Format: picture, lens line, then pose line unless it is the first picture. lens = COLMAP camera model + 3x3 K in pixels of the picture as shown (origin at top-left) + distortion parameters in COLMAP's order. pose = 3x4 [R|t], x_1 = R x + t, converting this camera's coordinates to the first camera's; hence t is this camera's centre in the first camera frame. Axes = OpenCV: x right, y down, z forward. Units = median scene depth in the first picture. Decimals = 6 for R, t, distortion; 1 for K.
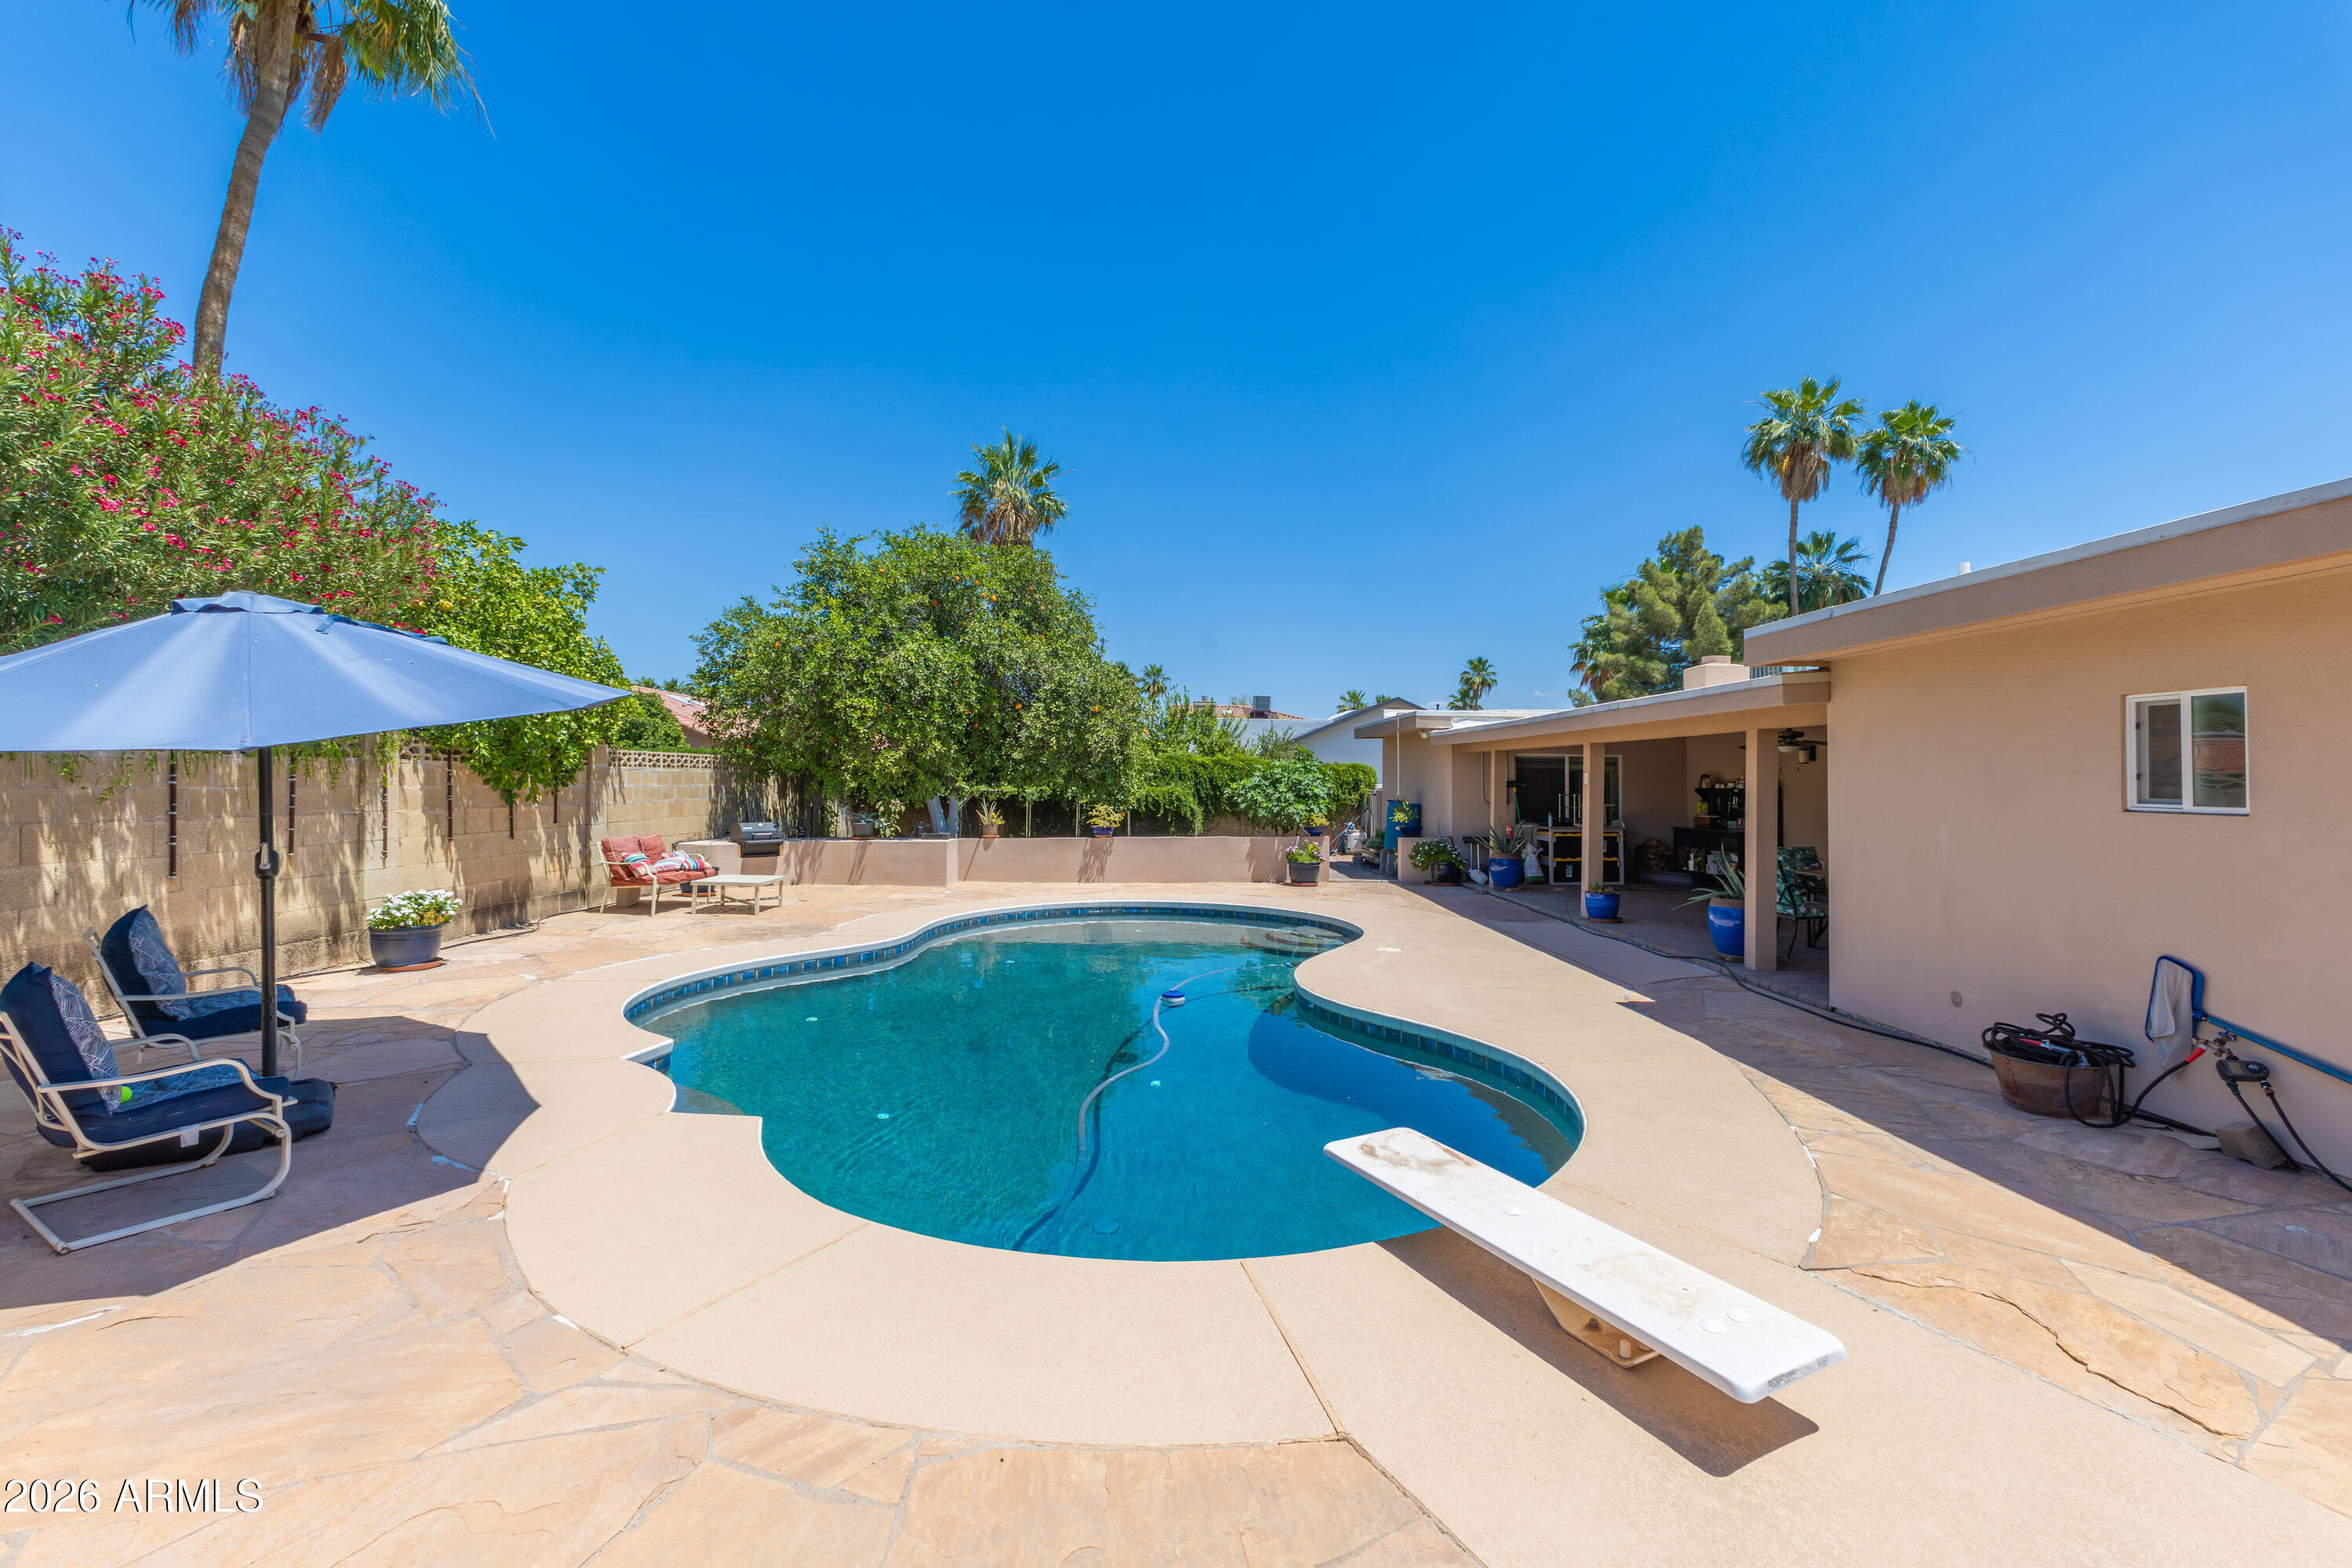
lens RADIAL K [[1021.5, 0, 1172.9], [0, 1021.5, 791.7], [0, 0, 1]] dist [-0.000793, 0.002440]
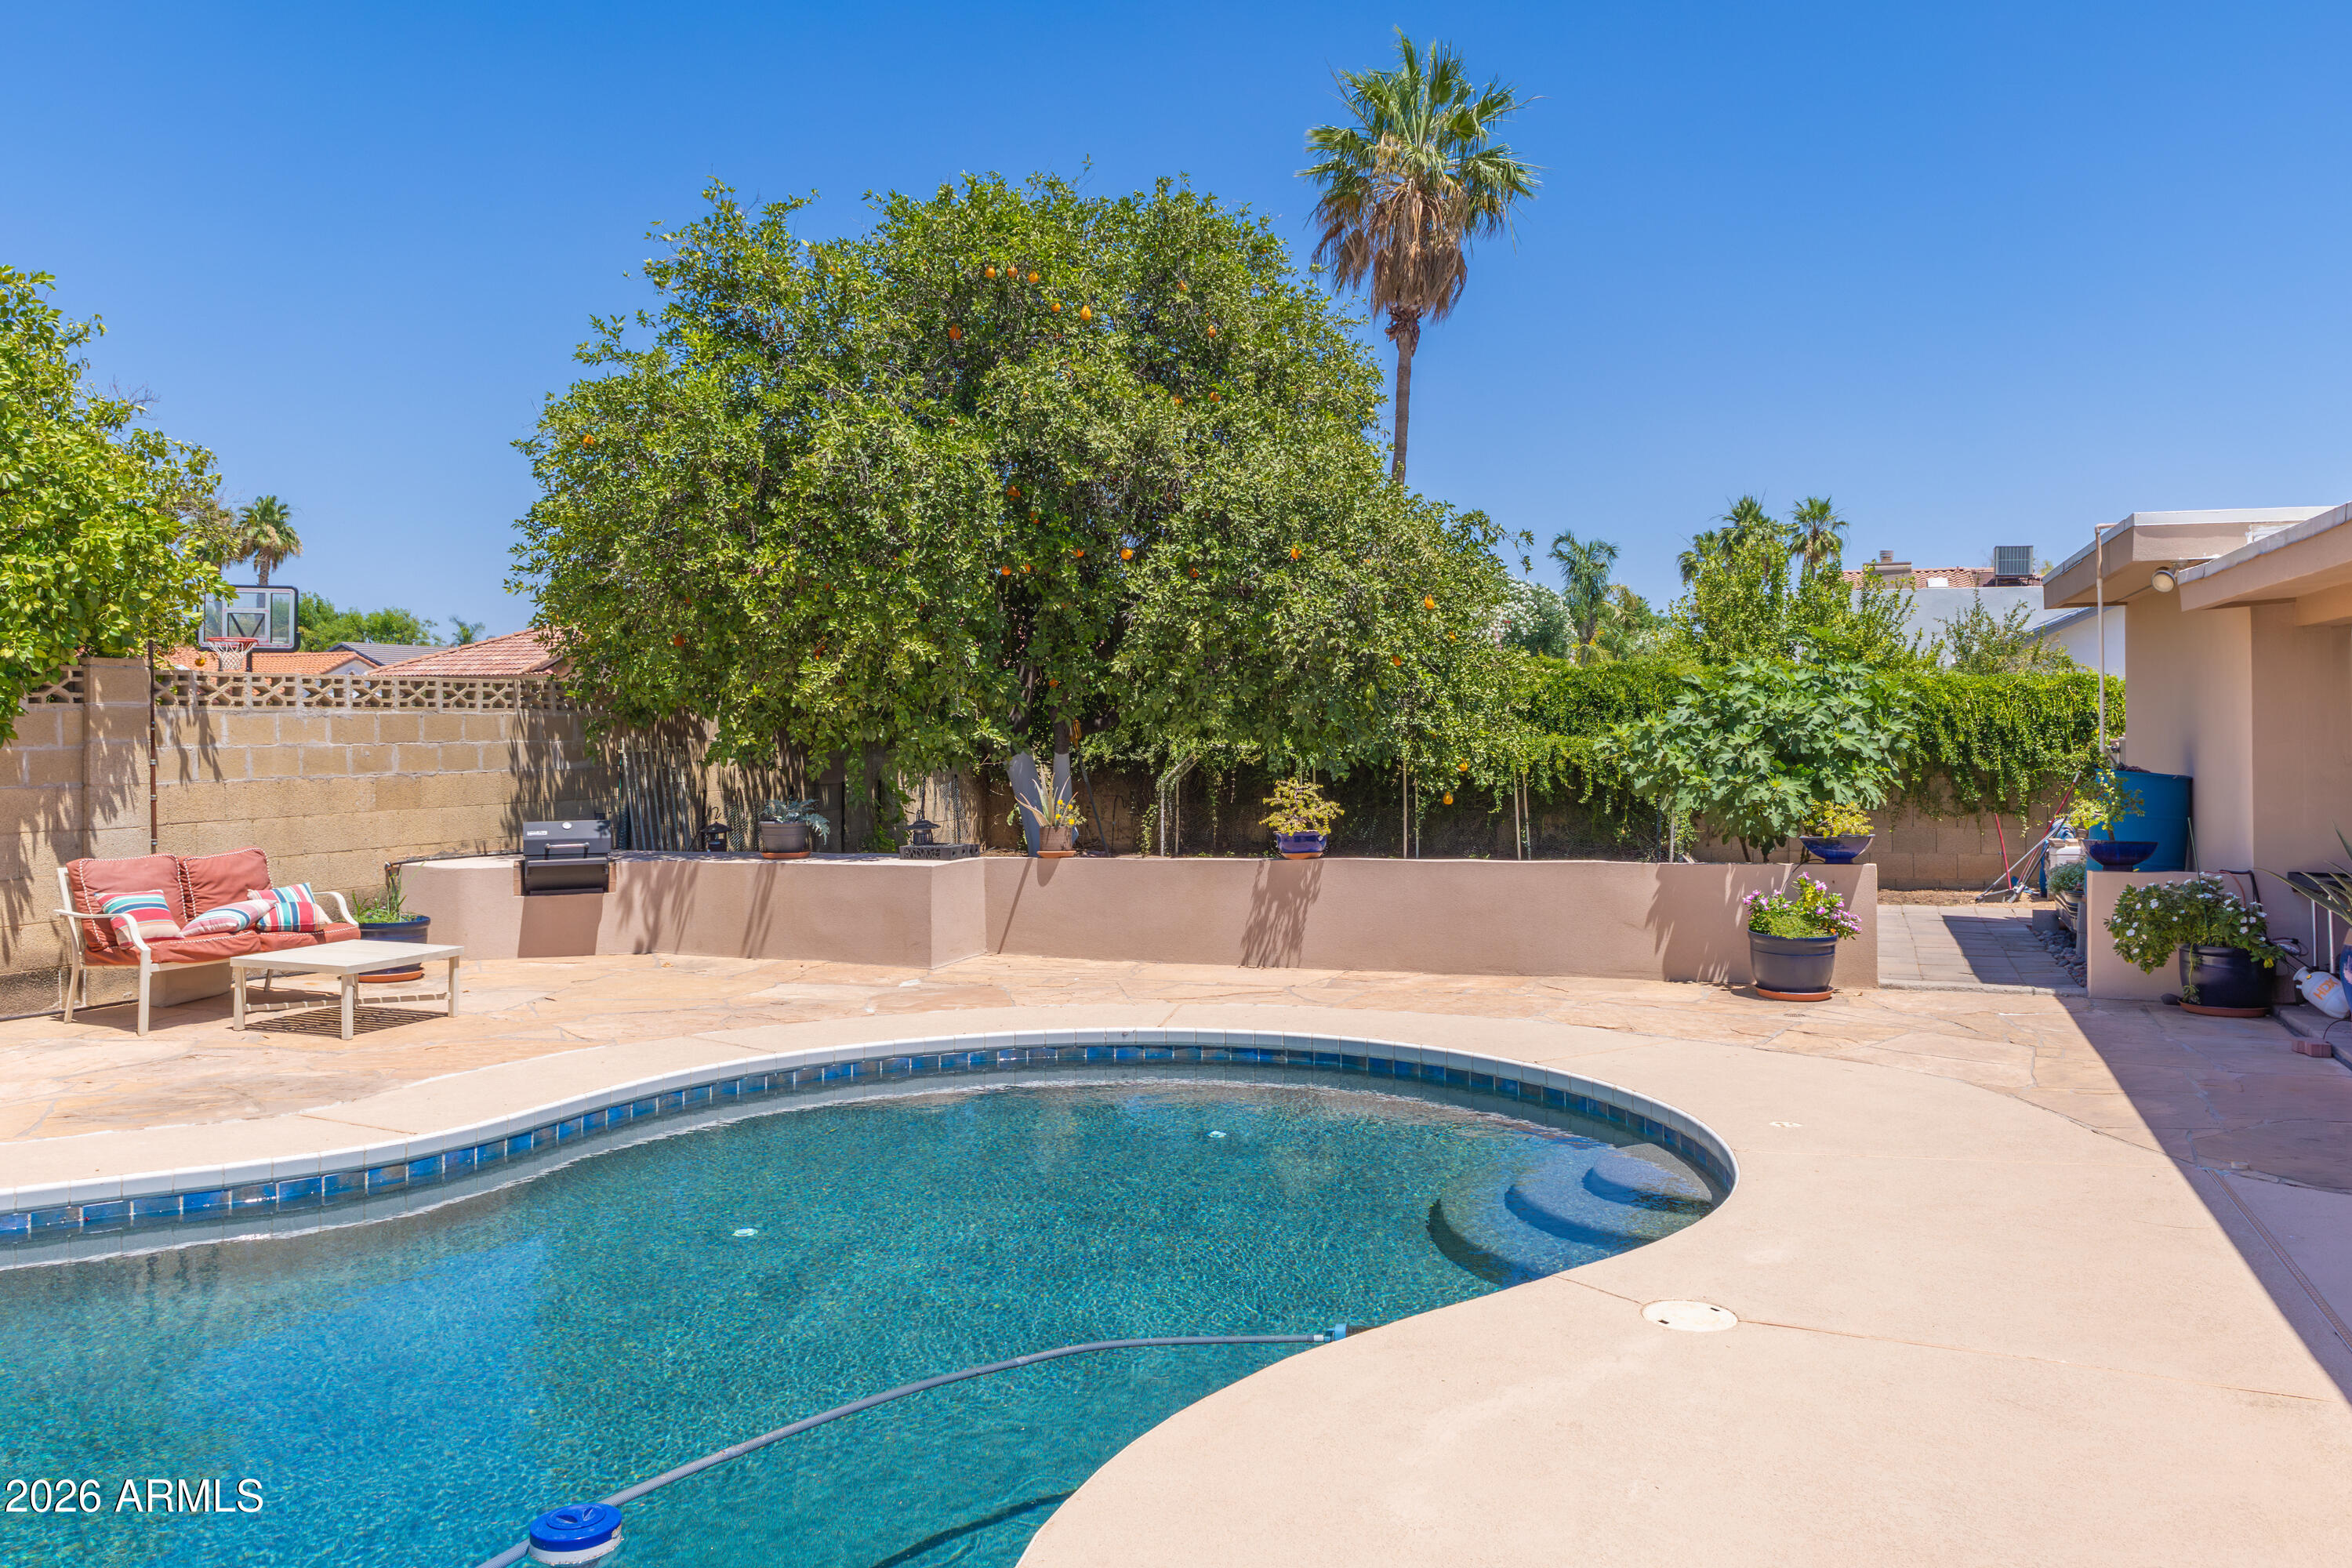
lens RADIAL K [[1840.2, 0, 1177.8], [0, 1840.2, 764.9], [0, 0, 1]] dist [0.015674, 0.004161]
pose [[0.937154, -0.004614, -0.348885, 0.148355], [0.008088, 0.999931, 0.008503, -0.000284], [0.348822, -0.010790, 0.937127, 0.282630]]
